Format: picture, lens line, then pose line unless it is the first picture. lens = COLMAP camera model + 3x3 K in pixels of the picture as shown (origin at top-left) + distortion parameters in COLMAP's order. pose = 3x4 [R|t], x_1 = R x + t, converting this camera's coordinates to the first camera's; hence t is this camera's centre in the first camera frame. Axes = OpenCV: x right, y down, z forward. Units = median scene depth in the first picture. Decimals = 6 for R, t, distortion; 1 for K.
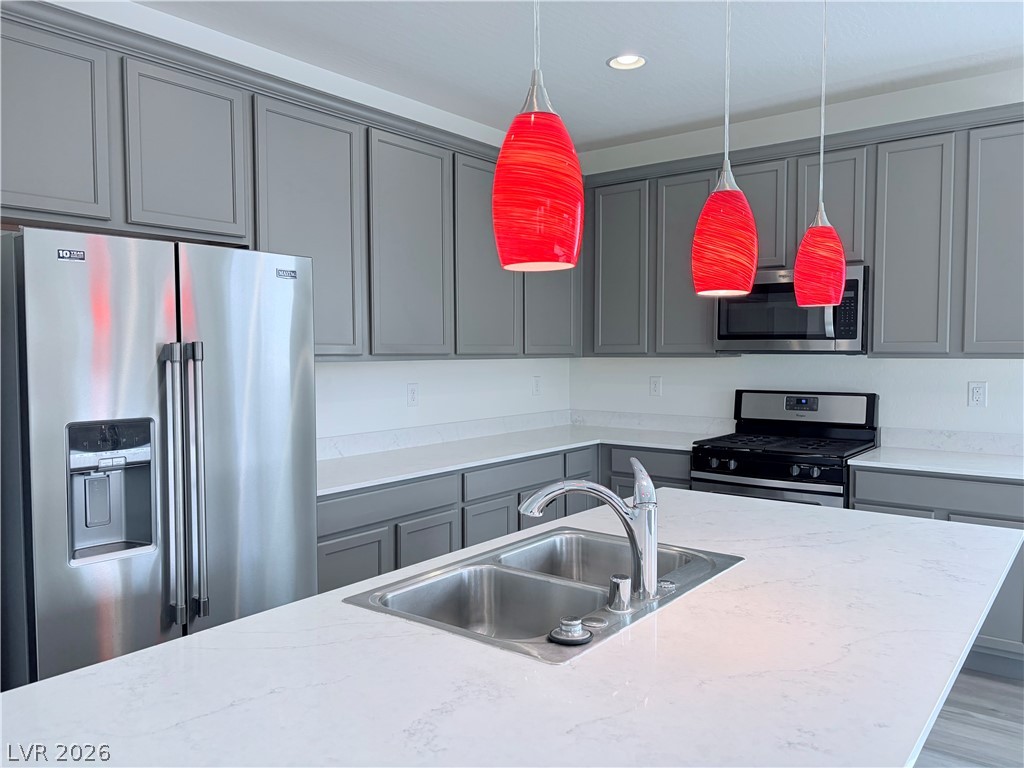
lens RADIAL K [[780.6, 0, 520.7], [0, 780.6, 384.3], [0, 0, 1]] dist [0.026542, 0.001368]
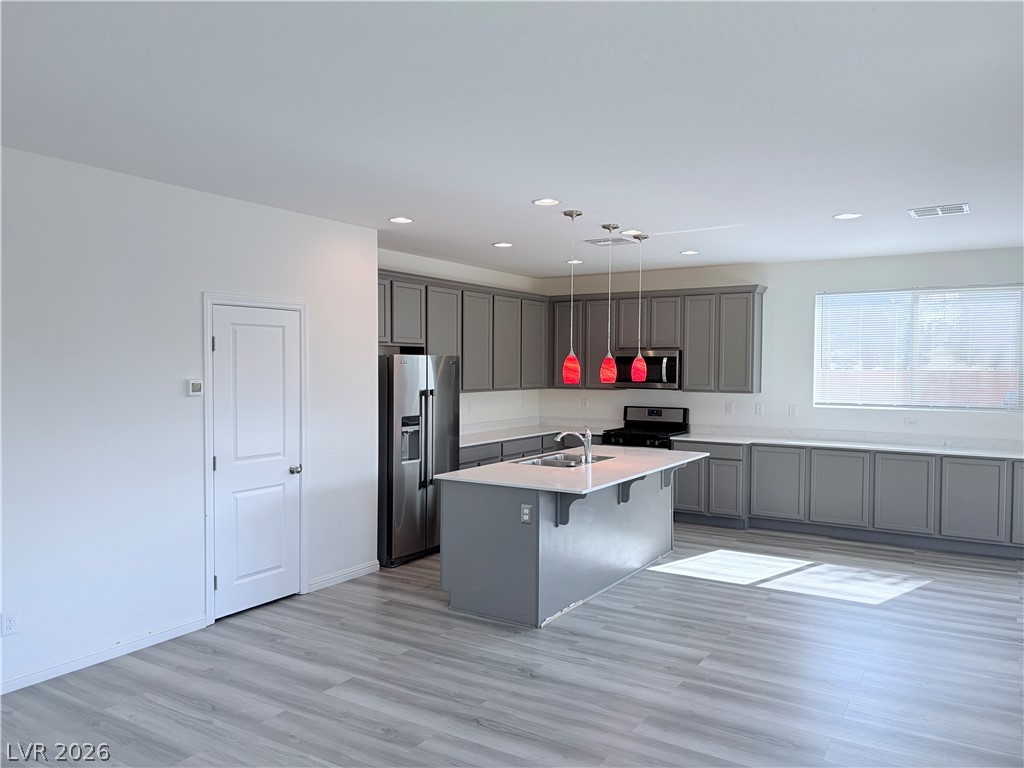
lens RADIAL K [[780.6, 0, 507.2], [0, 780.6, 386.3], [0, 0, 1]] dist [0.026542, 0.001368]
pose [[0.996003, 0.005204, 0.089168, -0.236844], [-0.003788, 0.999864, -0.016047, -0.012038], [-0.089239, 0.015645, 0.995887, -1.127783]]
